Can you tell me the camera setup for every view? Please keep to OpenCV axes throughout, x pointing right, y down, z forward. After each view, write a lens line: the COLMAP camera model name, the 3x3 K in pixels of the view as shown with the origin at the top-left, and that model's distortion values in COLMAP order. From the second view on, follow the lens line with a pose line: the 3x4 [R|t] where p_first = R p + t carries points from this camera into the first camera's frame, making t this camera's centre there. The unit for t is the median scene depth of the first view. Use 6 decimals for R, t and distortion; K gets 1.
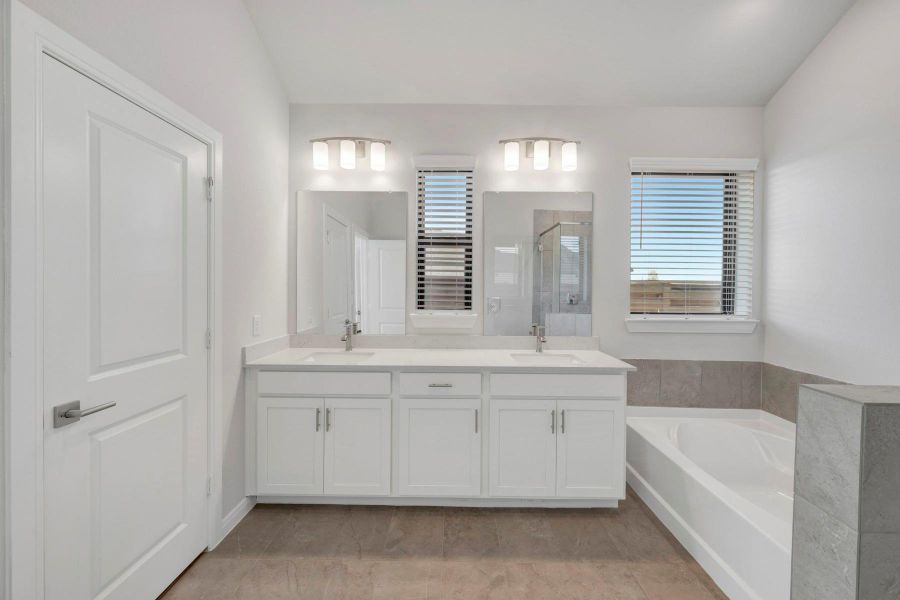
lens RADIAL K [[355.8, 0, 454.8], [0, 355.8, 295.0], [0, 0, 1]] dist [-0.002206, 0.000040]
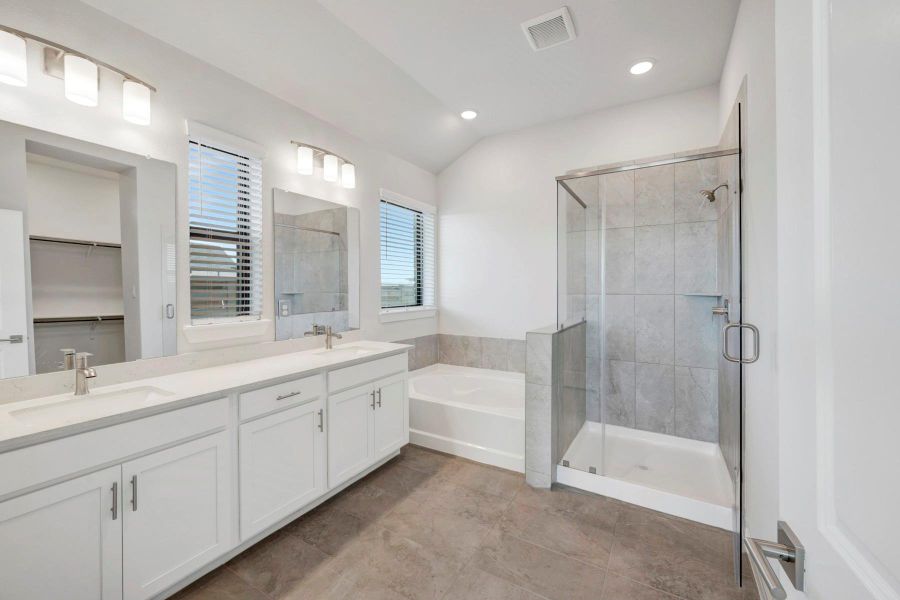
lens RADIAL K [[355.8, 0, 454.8], [0, 355.8, 295.0], [0, 0, 1]] dist [-0.002206, 0.000040]
pose [[0.505796, -0.026269, 0.862253, -0.522488], [0.025680, 0.999552, 0.015388, -0.010660], [-0.862271, 0.014359, 0.506244, 0.123838]]
